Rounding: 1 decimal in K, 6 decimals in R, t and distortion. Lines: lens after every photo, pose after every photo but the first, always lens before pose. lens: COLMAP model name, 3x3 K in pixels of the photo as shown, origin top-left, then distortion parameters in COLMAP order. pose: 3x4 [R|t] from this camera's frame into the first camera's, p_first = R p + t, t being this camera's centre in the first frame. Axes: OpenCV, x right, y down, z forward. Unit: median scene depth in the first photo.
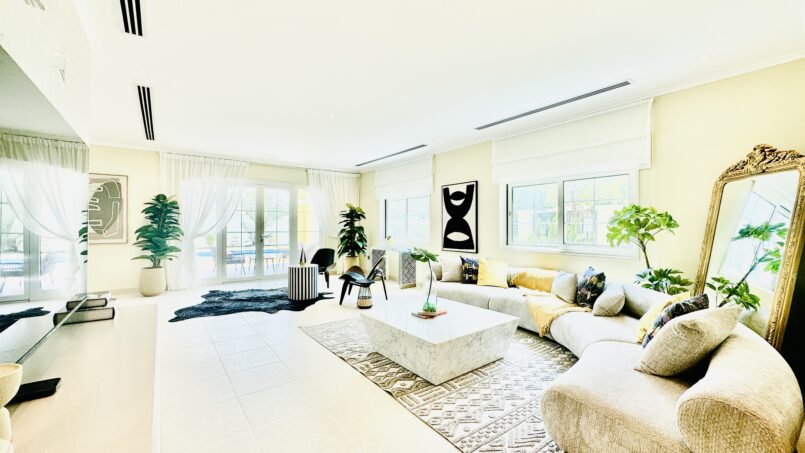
lens RADIAL K [[321.1, 0, 403.0], [0, 321.1, 224.8], [0, 0, 1]] dist [-0.003284, 0.000214]
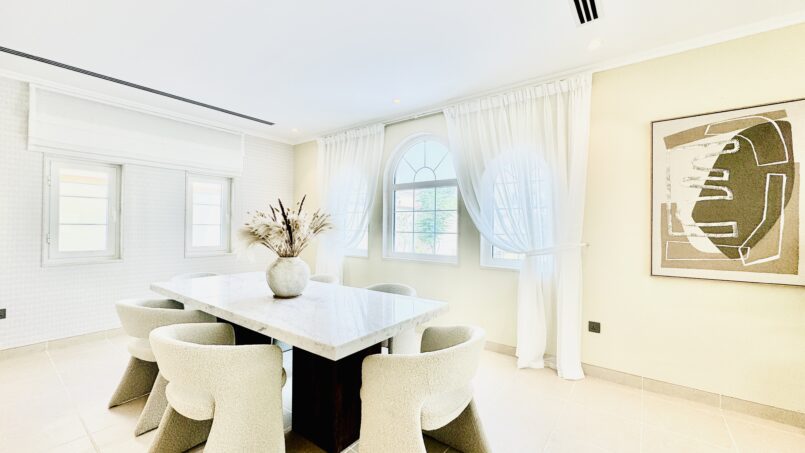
lens RADIAL K [[321.1, 0, 403.0], [0, 321.1, 224.8], [0, 0, 1]] dist [-0.003284, 0.000214]
pose [[0.271189, -0.002168, -0.962524, -0.672718], [-0.003817, 0.999987, -0.003328, -0.009482], [0.962519, 0.004576, 0.271177, 0.492188]]
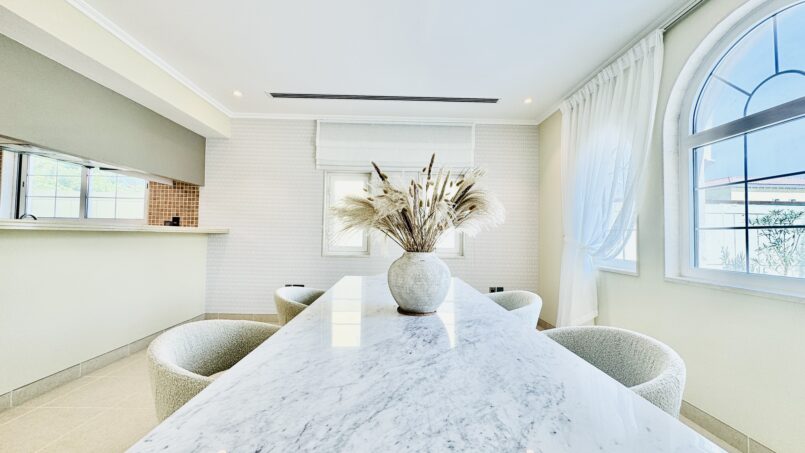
lens RADIAL K [[321.1, 0, 403.0], [0, 321.1, 224.8], [0, 0, 1]] dist [-0.003284, 0.000214]
pose [[-0.584962, -0.037978, -0.810171, -0.899736], [-0.010319, 0.999171, -0.039387, 0.019879], [0.810995, -0.014680, -0.584869, 0.621449]]
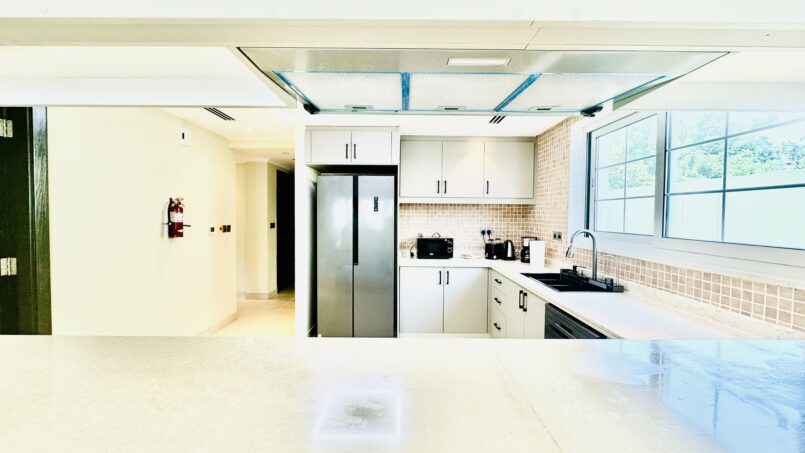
lens RADIAL K [[321.1, 0, 403.0], [0, 321.1, 224.8], [0, 0, 1]] dist [-0.003284, 0.000214]
pose [[-0.799410, -0.026889, 0.600184, -1.055692], [-0.015627, 0.999591, 0.023969, -0.038208], [-0.600583, 0.009782, -0.799503, 0.047467]]
